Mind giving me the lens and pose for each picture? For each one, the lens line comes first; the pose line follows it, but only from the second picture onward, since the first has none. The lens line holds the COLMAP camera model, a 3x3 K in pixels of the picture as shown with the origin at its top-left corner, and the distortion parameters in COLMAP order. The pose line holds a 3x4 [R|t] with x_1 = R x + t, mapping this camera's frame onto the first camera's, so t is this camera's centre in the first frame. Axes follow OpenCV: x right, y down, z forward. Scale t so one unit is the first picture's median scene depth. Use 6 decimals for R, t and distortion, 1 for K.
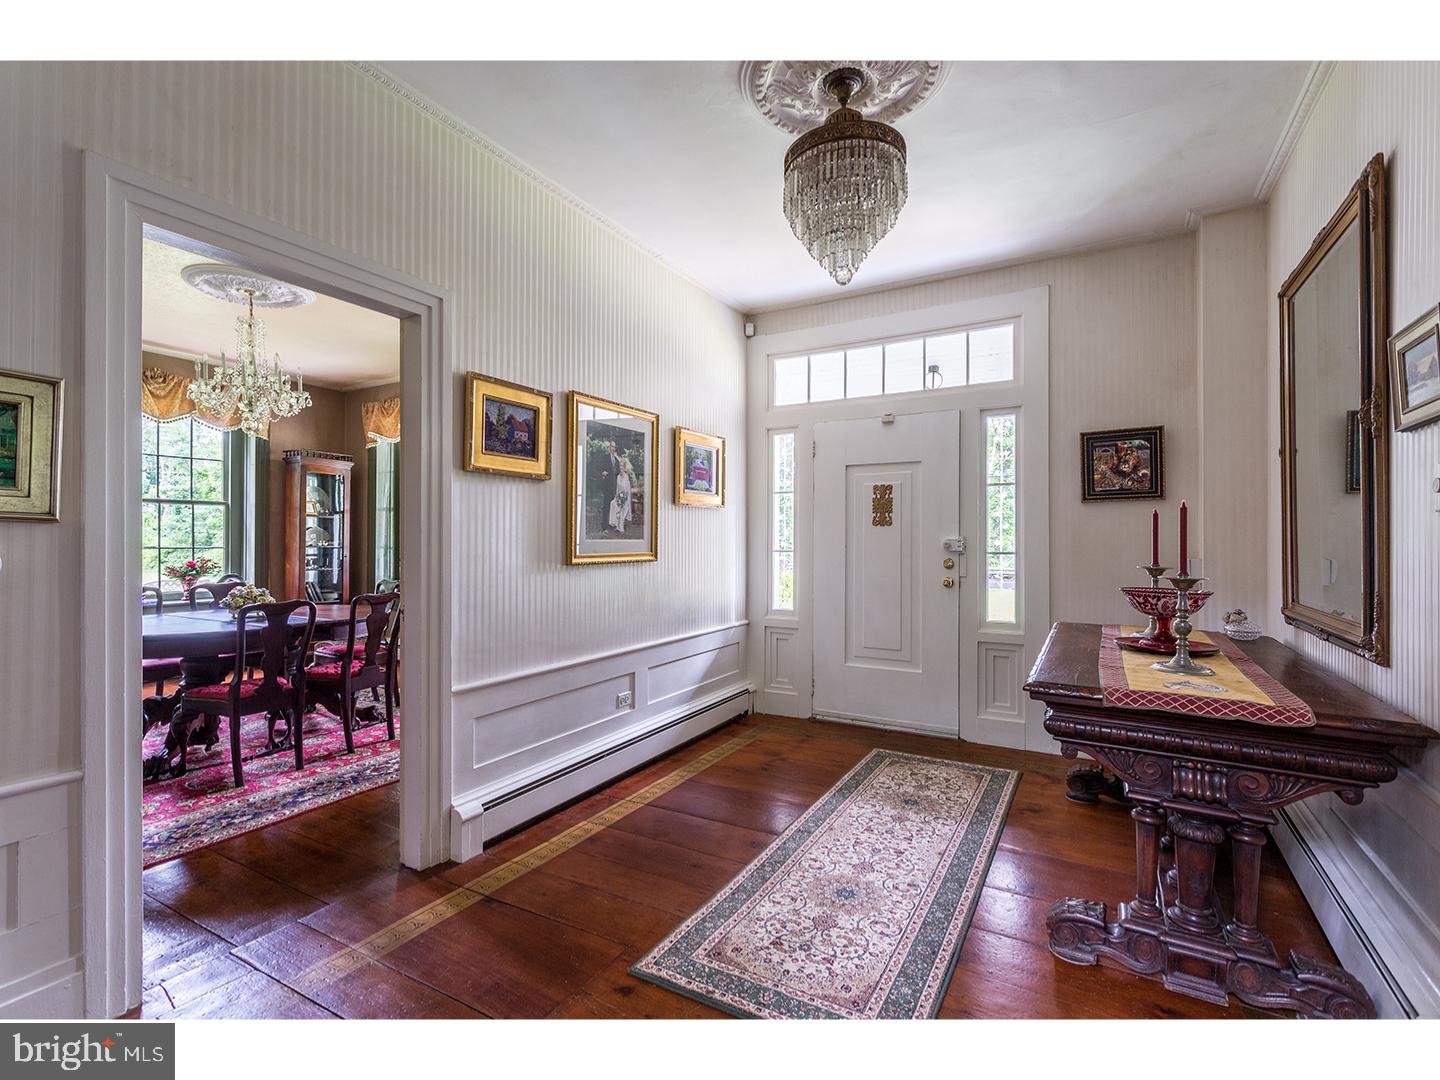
lens RADIAL K [[685.1, 0, 720.8], [0, 685.1, 537.6], [0, 0, 1]] dist [-0.012936, -0.000430]
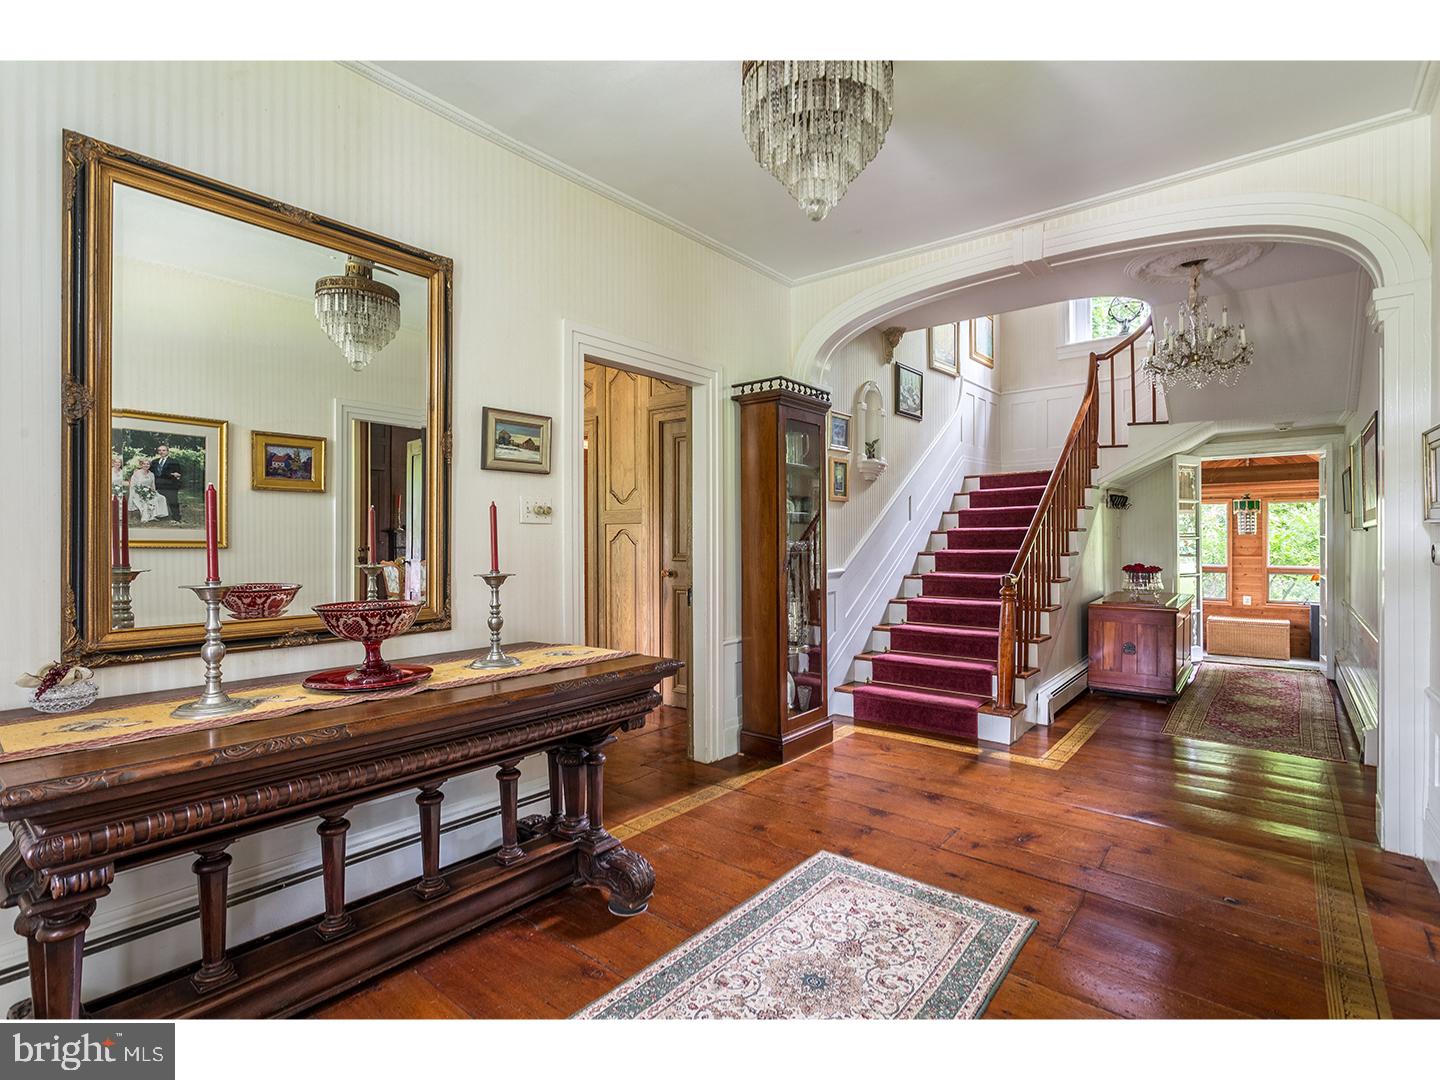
lens RADIAL K [[681.8, 0, 713.9], [0, 681.8, 539.8], [0, 0, 1]] dist [-0.035108, 0.002375]
pose [[-0.984465, 0.005188, 0.175502, 0.177149], [0.004590, 0.999982, -0.003817, 0.011995], [-0.175519, -0.002953, -0.984472, 2.013344]]
